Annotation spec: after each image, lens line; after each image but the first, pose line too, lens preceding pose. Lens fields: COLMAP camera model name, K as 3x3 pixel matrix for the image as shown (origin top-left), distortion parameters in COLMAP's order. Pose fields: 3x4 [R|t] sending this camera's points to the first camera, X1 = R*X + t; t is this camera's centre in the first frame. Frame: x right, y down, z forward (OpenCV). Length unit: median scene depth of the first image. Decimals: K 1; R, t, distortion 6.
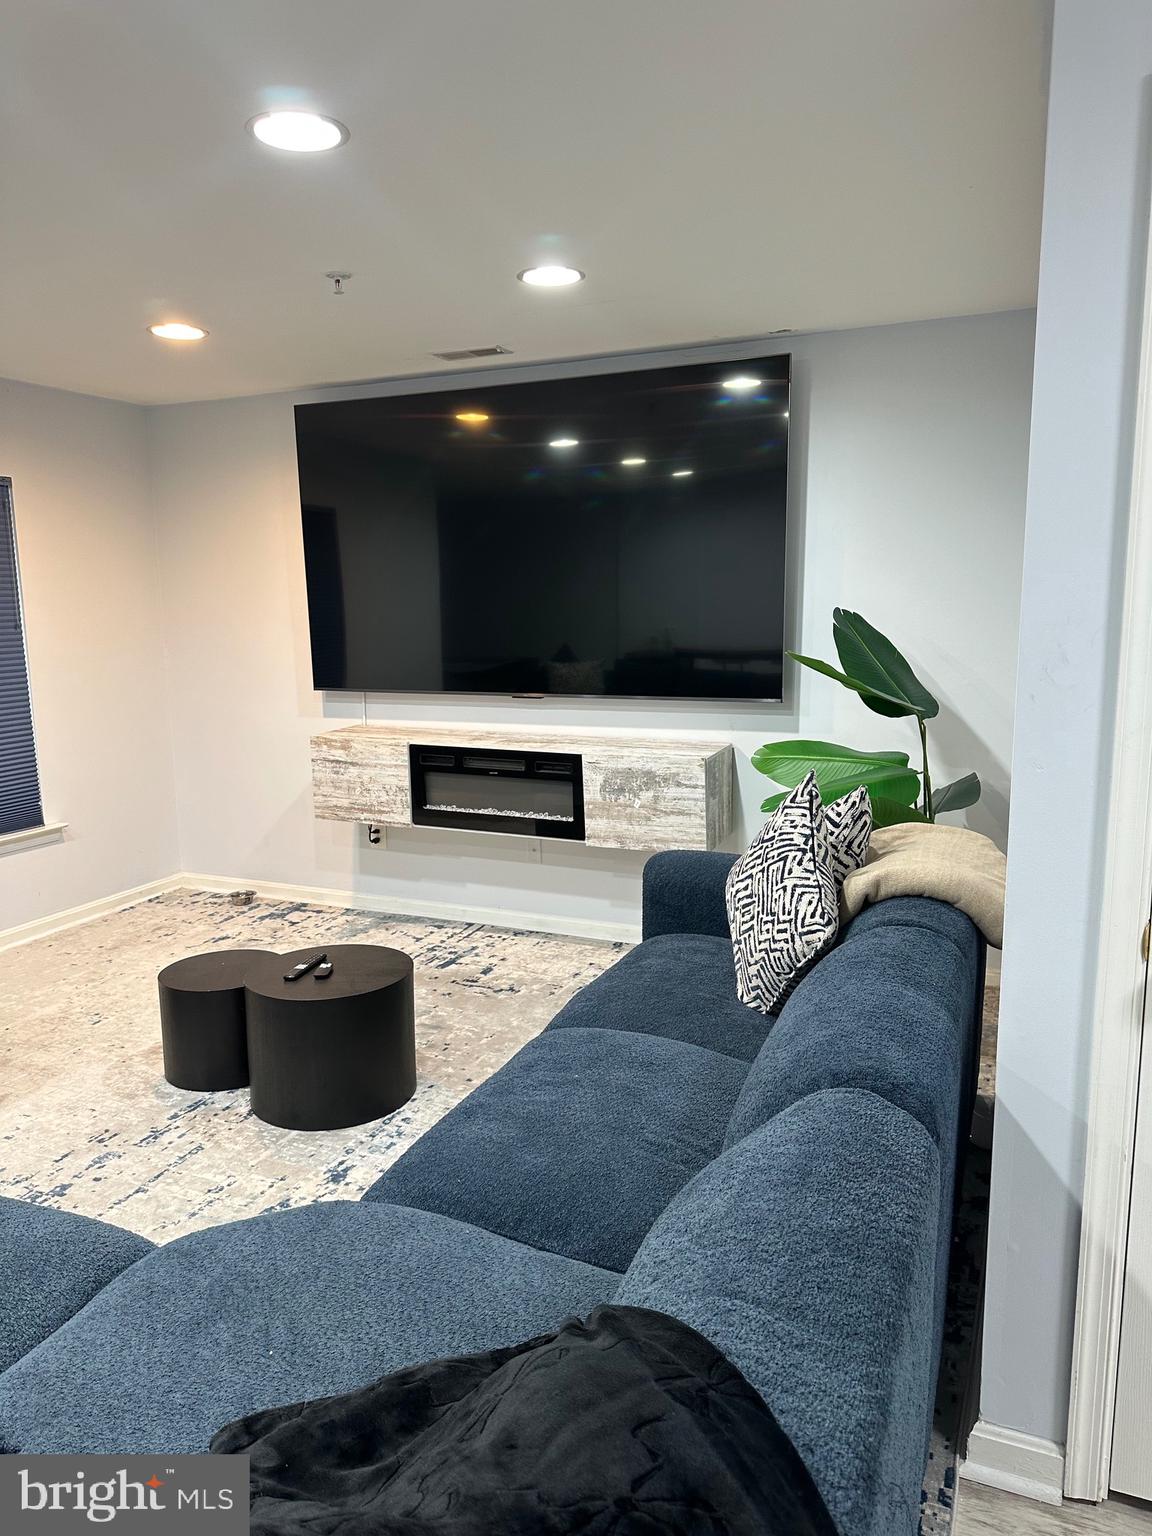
lens RADIAL K [[1082.6, 0, 577.0], [0, 1082.6, 771.4], [0, 0, 1]] dist [0.070480, -0.085507]
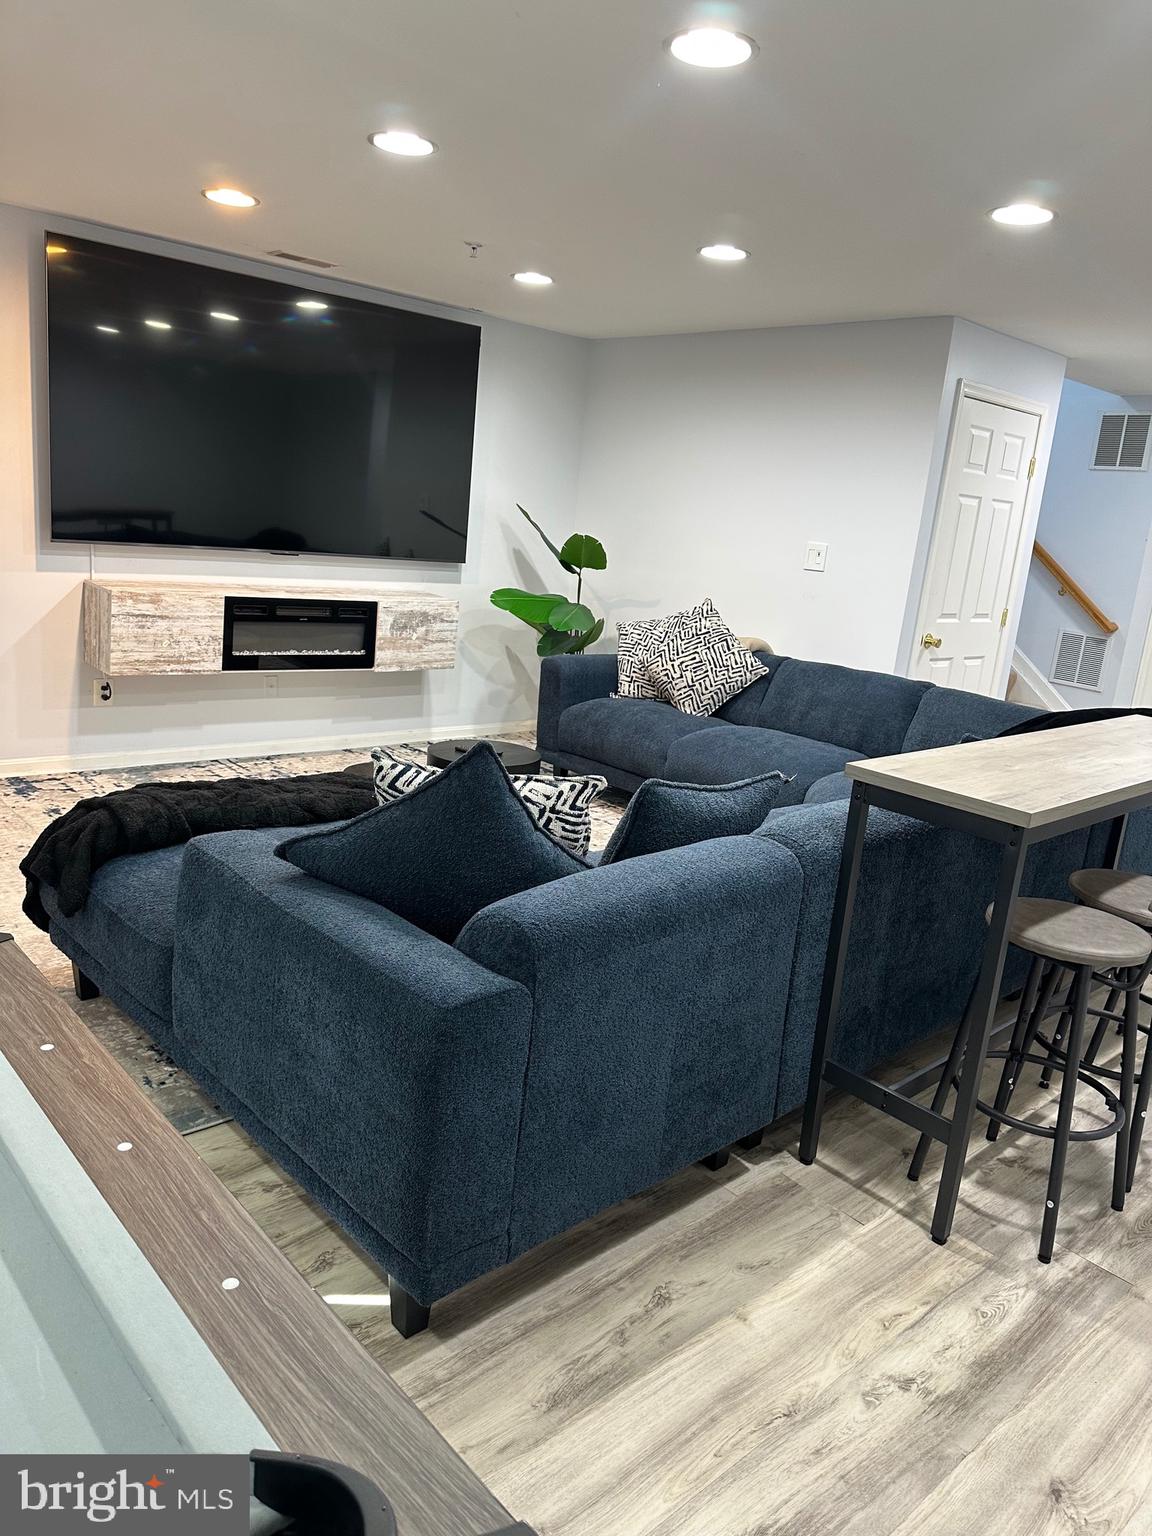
lens RADIAL K [[1082.6, 0, 588.6], [0, 1082.6, 762.7], [0, 0, 1]] dist [0.070480, -0.085507]
pose [[0.389402, -0.154177, 0.908072, -1.037421], [0.046704, 0.987928, 0.147707, -0.004979], [-0.919883, -0.015107, 0.391902, 0.224331]]
